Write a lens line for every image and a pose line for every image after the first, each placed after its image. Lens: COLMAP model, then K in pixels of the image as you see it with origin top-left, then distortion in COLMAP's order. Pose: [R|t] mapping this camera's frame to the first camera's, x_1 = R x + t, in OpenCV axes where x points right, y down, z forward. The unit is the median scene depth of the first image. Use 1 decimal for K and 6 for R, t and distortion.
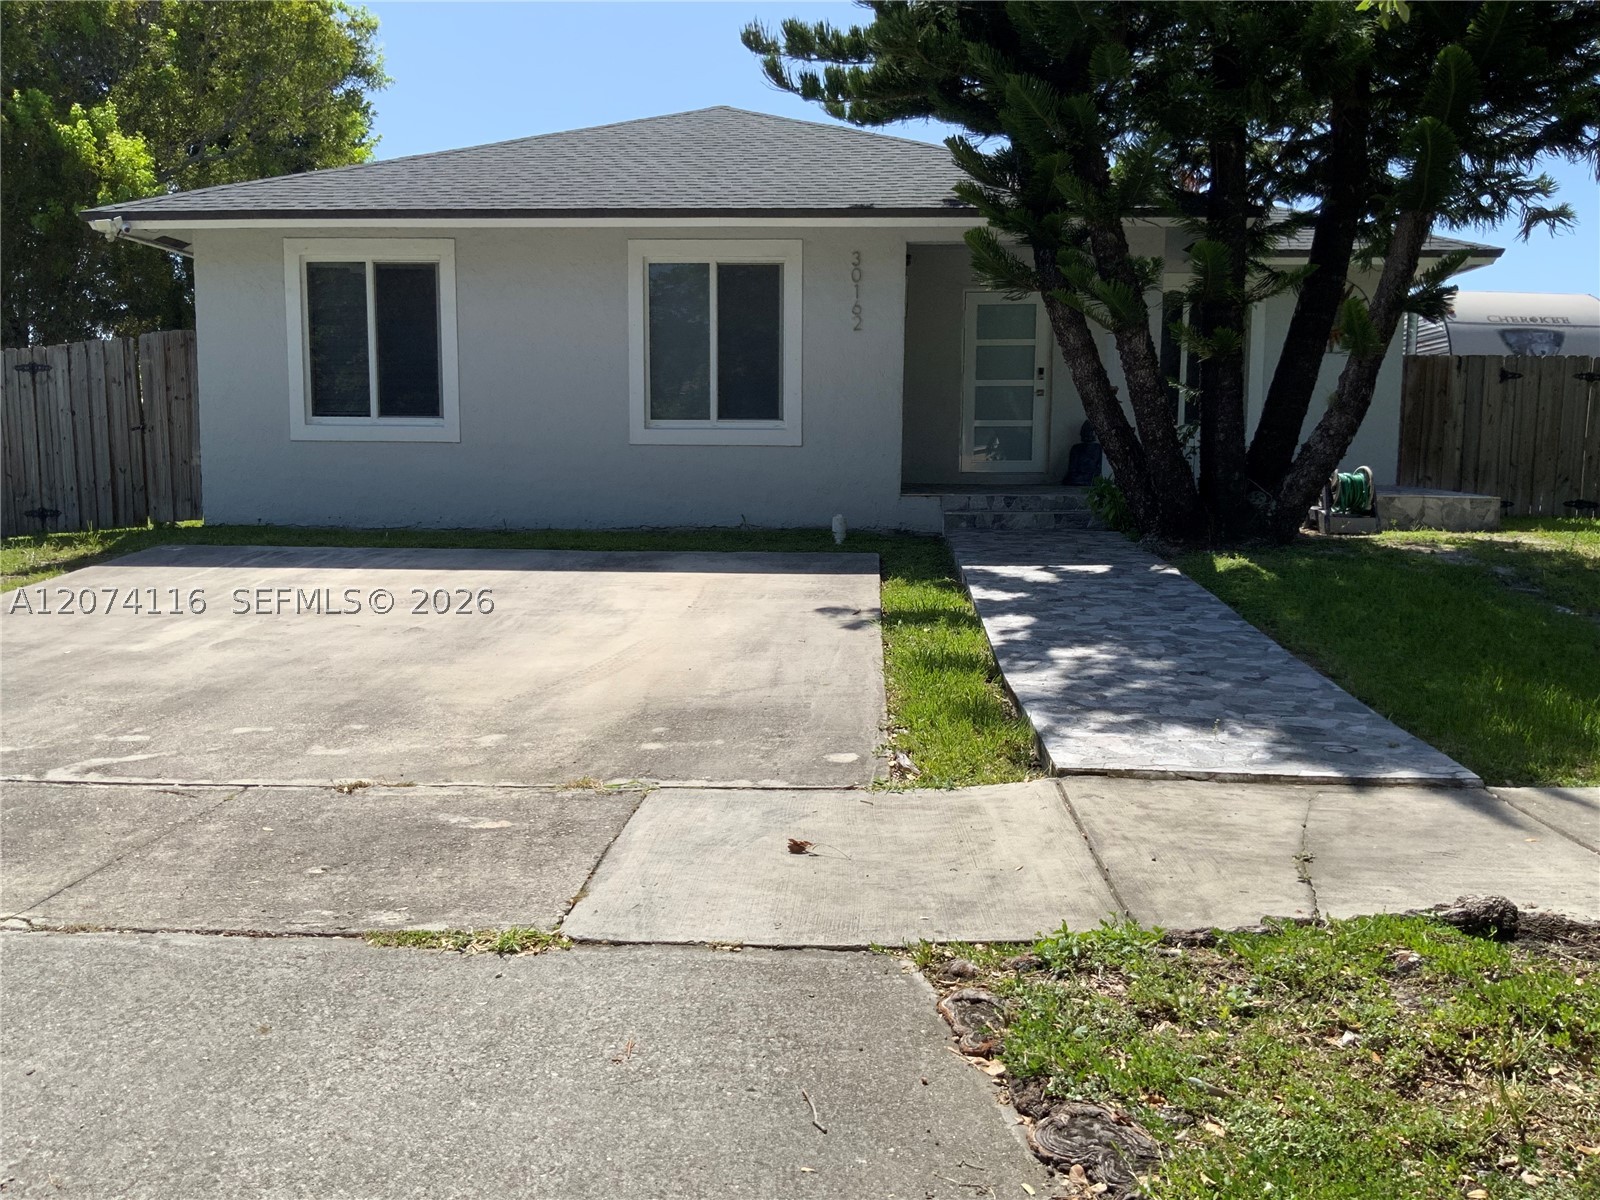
lens RADIAL K [[1344.4, 0, 795.9], [0, 1344.4, 603.4], [0, 0, 1]] dist [0.019570, -0.020906]
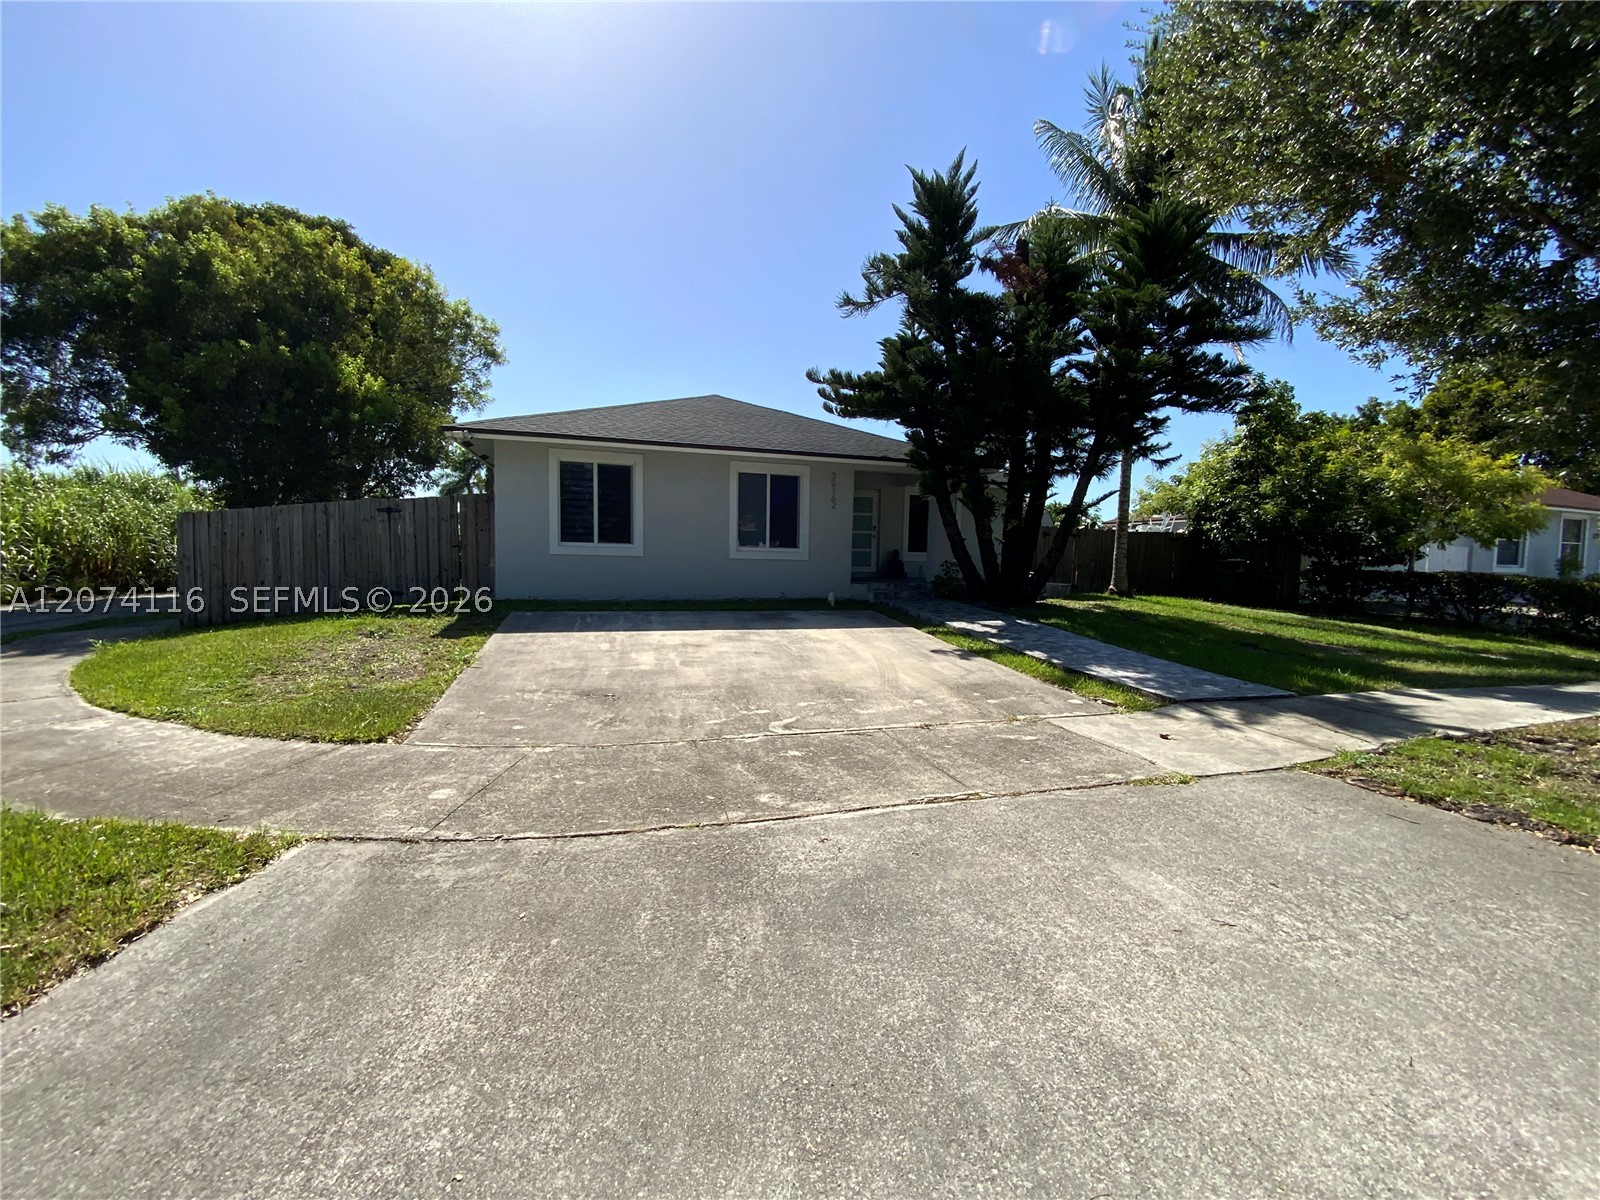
lens RADIAL K [[652.4, 0, 811.1], [0, 652.4, 591.2], [0, 0, 1]] dist [0.011988, -0.013532]
pose [[0.943011, -0.002999, 0.332748, -0.340652], [0.022479, 0.998249, -0.054709, -0.011134], [-0.332002, 0.059071, 0.941427, 0.023045]]
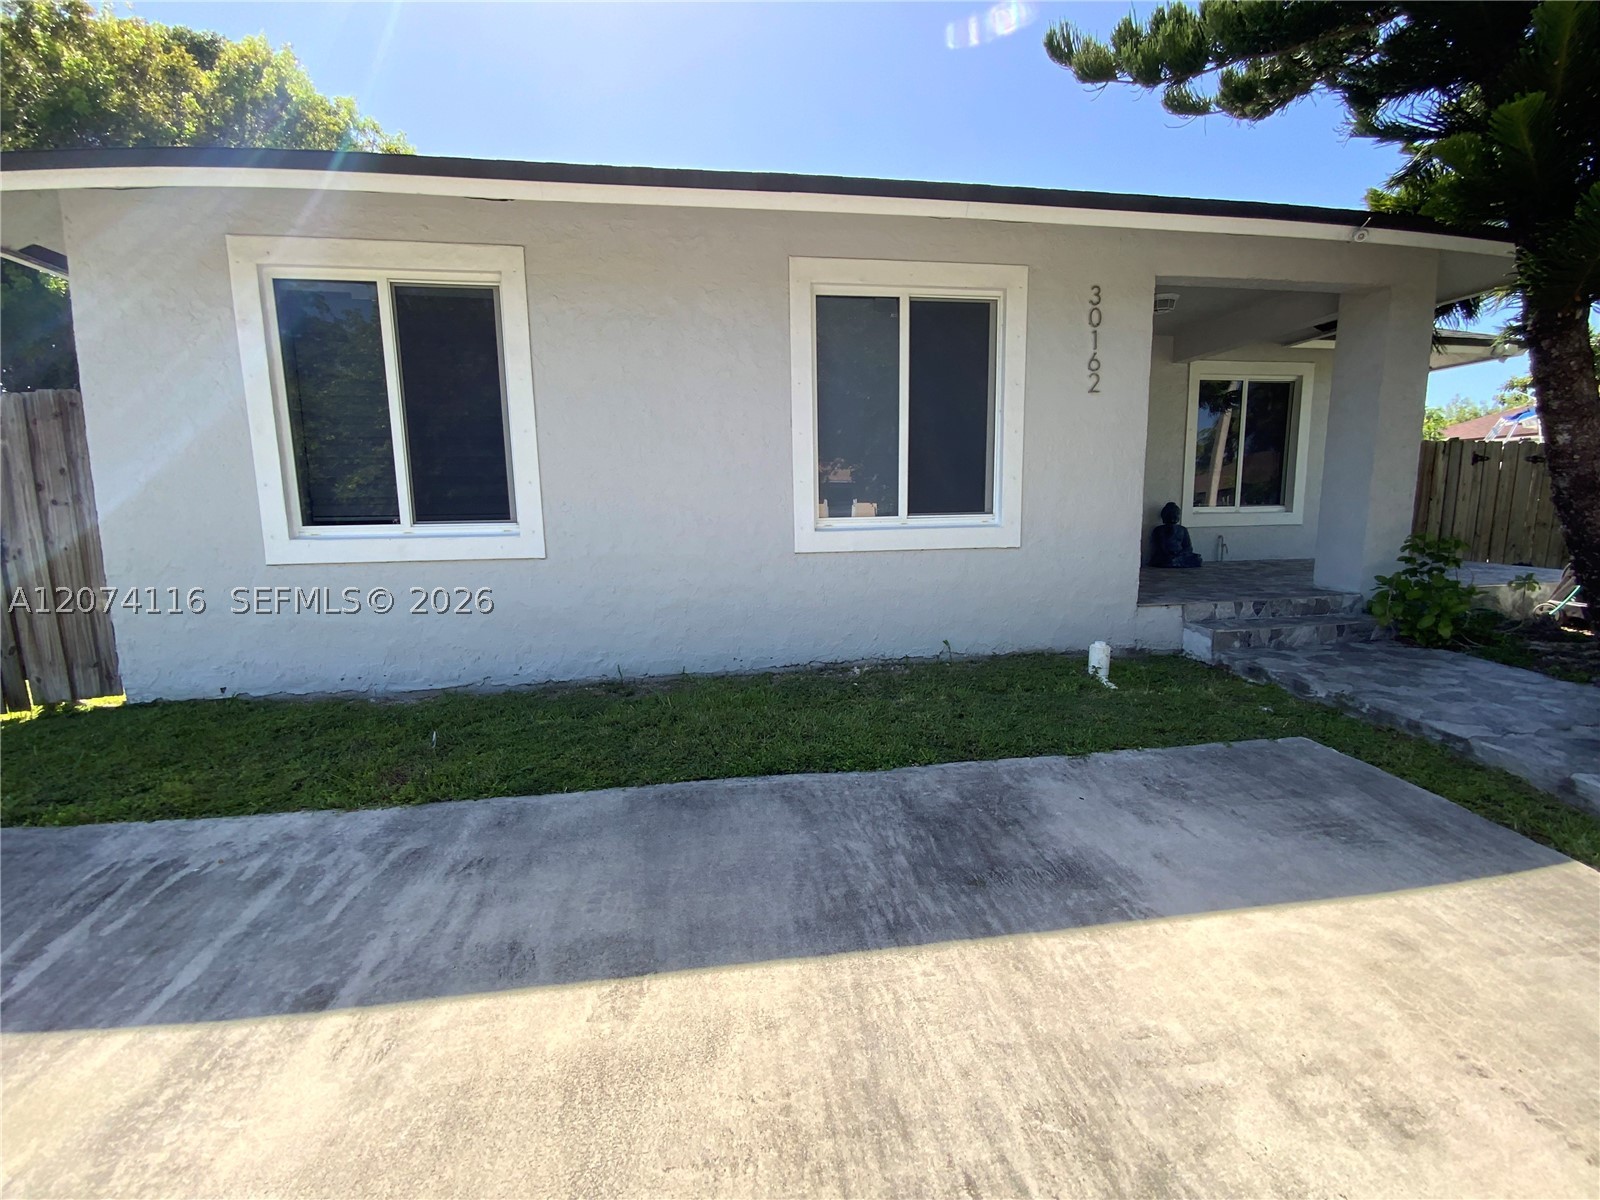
lens RADIAL K [[652.4, 0, 795.6], [0, 652.4, 605.9], [0, 0, 1]] dist [0.011988, -0.013532]
pose [[0.983493, -0.048091, 0.174440, -0.187336], [0.043730, 0.998629, 0.028761, -0.101260], [-0.175584, -0.020658, 0.984248, 0.664838]]
